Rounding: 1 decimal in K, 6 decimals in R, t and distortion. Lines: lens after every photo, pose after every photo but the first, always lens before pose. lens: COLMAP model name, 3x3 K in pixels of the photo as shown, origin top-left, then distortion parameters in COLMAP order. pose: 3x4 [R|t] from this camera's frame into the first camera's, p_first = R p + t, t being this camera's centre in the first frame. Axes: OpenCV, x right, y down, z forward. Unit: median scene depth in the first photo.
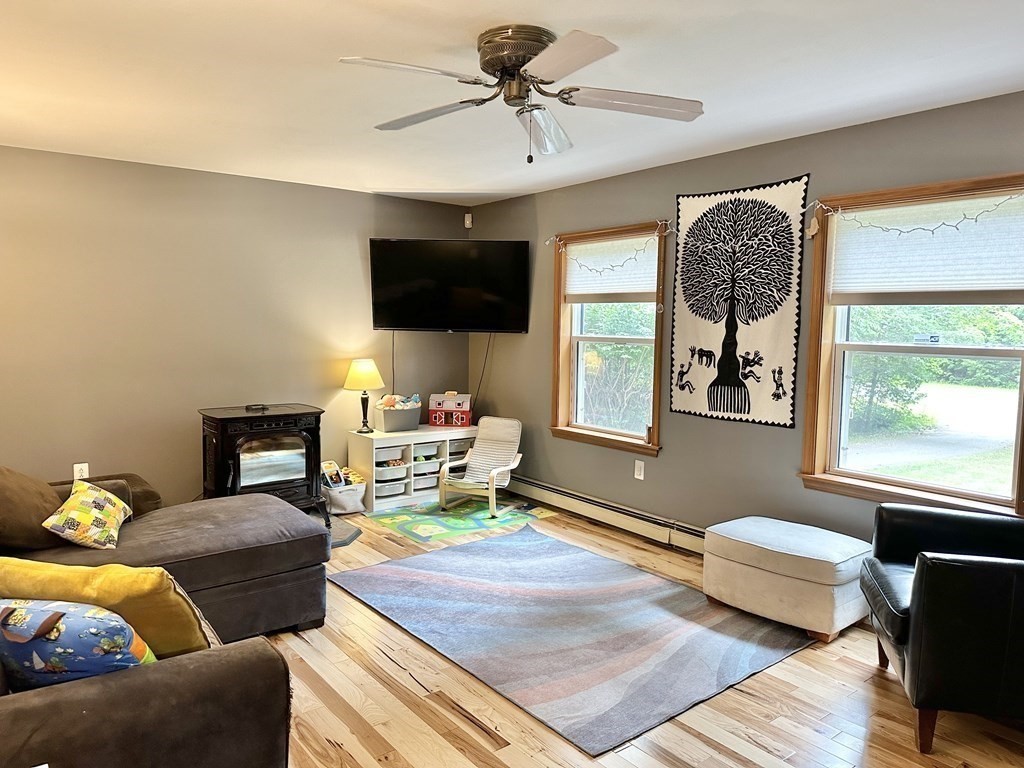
lens RADIAL K [[713.0, 0, 509.5], [0, 713.0, 387.5], [0, 0, 1]] dist [0.054523, -0.063269]
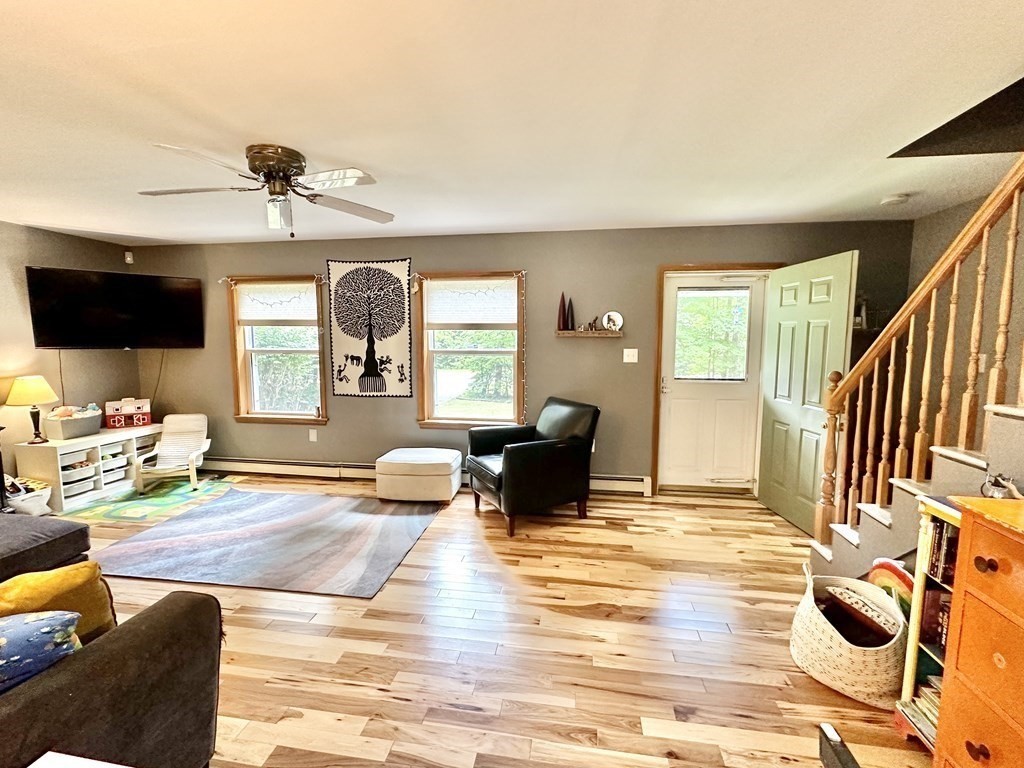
lens RADIAL K [[451.6, 0, 511.7], [0, 451.6, 384.0], [0, 0, 1]] dist [0.001858, -0.001309]
pose [[0.726551, -0.081204, 0.682297, -0.169260], [0.071275, 0.996542, 0.042705, -0.006413], [-0.683406, 0.017604, 0.729827, -0.007565]]
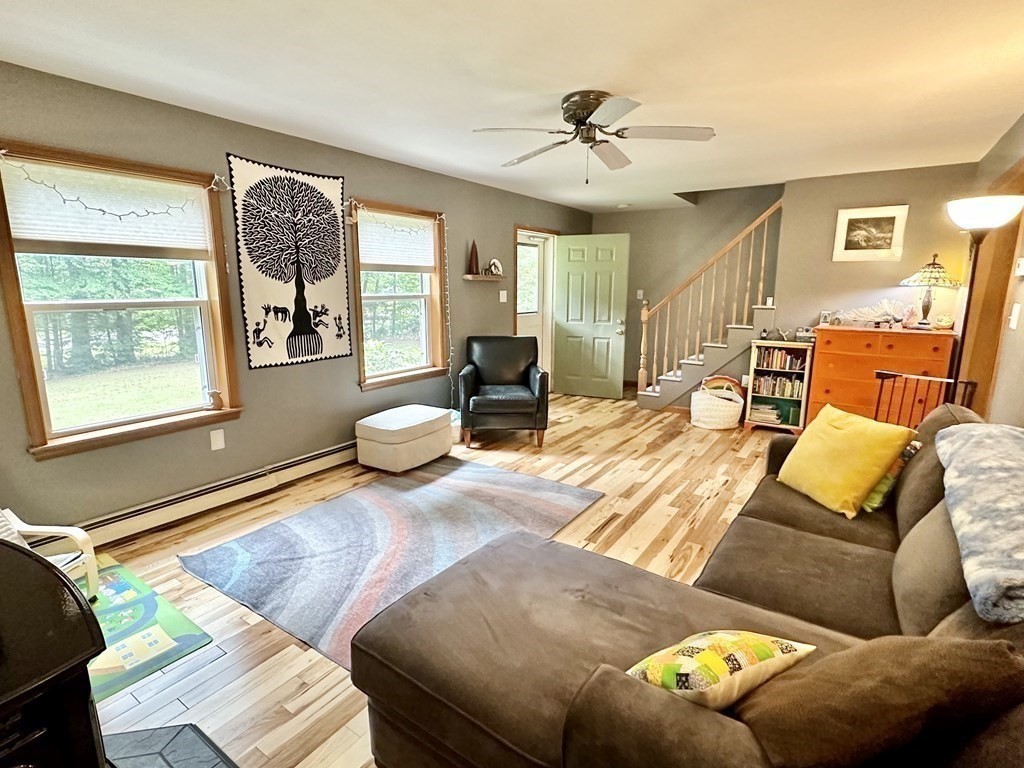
lens RADIAL K [[513.6, 0, 513.2], [0, 513.6, 381.8], [0, 0, 1]] dist [-0.002573, 0.003412]
pose [[-0.308143, -0.191273, 0.931913, -0.586447], [0.082070, 0.970583, 0.226347, -0.085836], [-0.947793, 0.146229, -0.283381, 0.841376]]
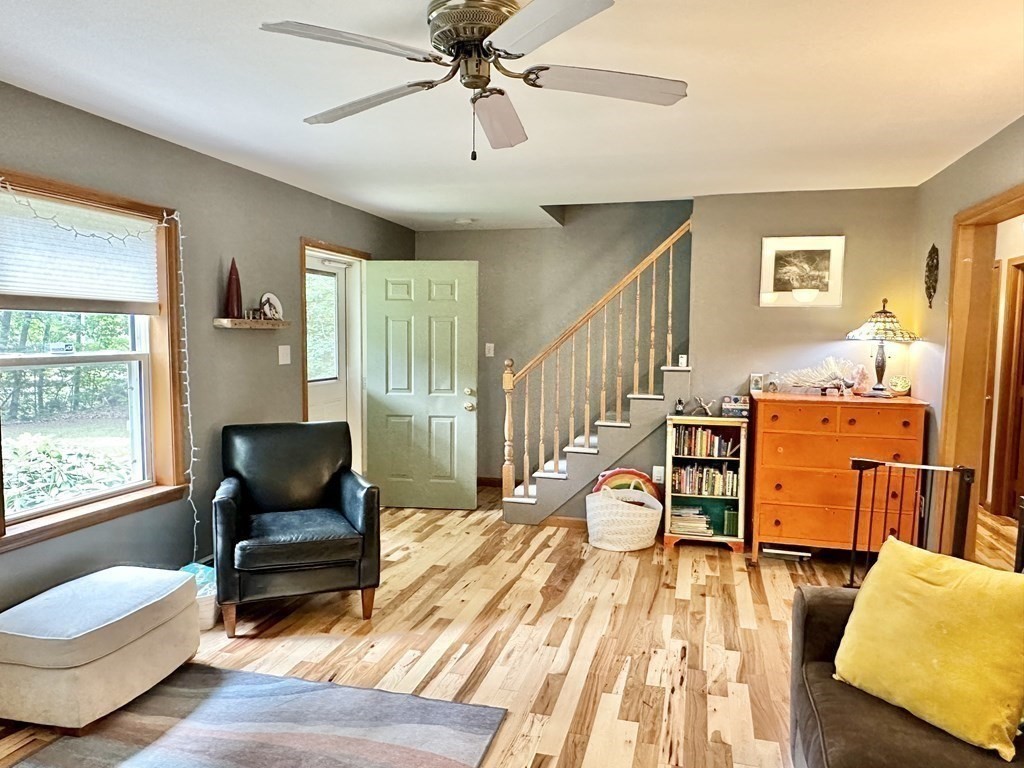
lens RADIAL K [[697.8, 0, 508.6], [0, 697.8, 387.4], [0, 0, 1]] dist [0.000164, -0.000041]
pose [[-0.597244, -0.079465, 0.798114, -0.384392], [0.059591, 0.987933, 0.142958, -0.085578], [-0.799843, 0.132941, -0.585301, 0.820003]]
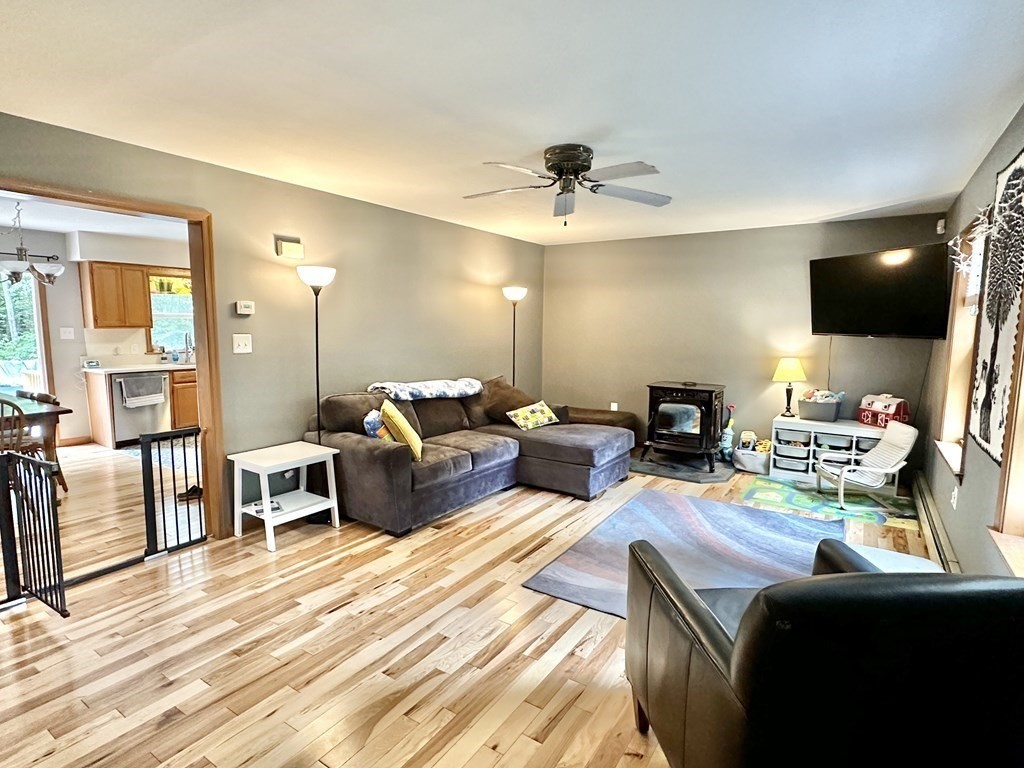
lens RADIAL K [[535.6, 0, 506.7], [0, 535.6, 383.1], [0, 0, 1]] dist [-0.004802, 0.001743]
pose [[0.312019, 0.096824, -0.945129, 0.636369], [-0.093650, 0.993083, 0.070819, -0.018976], [0.945449, 0.066415, 0.318929, 0.278092]]
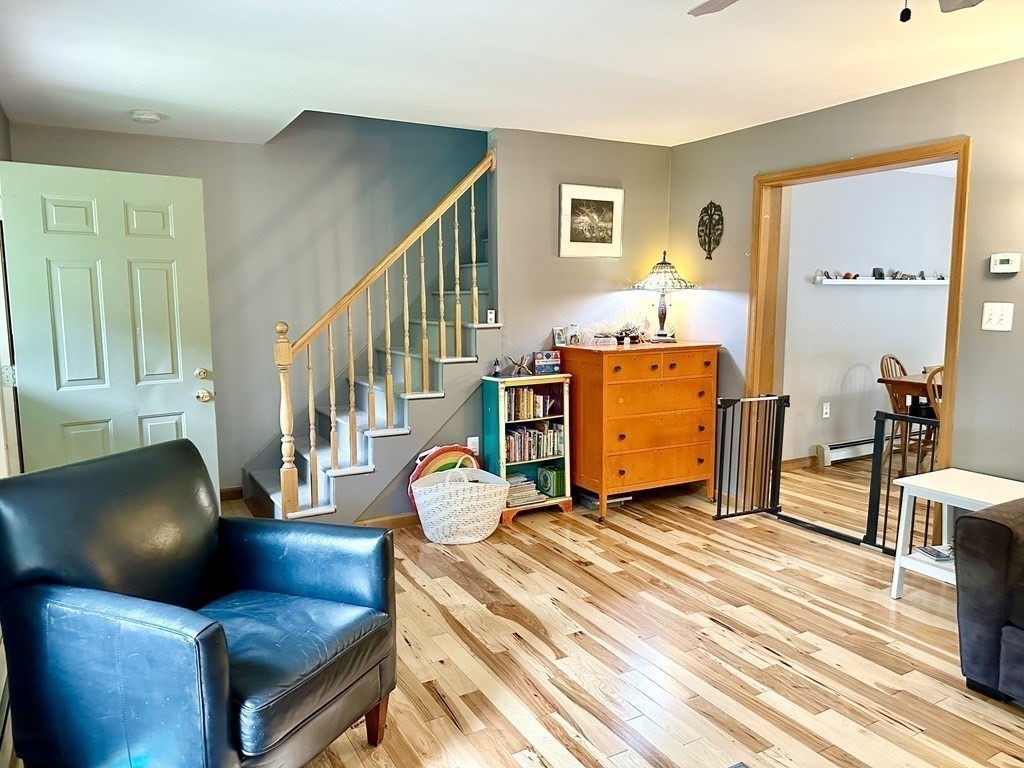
lens RADIAL K [[713.0, 0, 503.4], [0, 713.0, 382.6], [0, 0, 1]] dist [0.054523, -0.063269]
pose [[-0.987790, -0.024974, 0.153775, 0.147835], [0.009148, 0.976067, 0.217280, -0.080593], [-0.155521, 0.216033, -0.963921, 0.936215]]
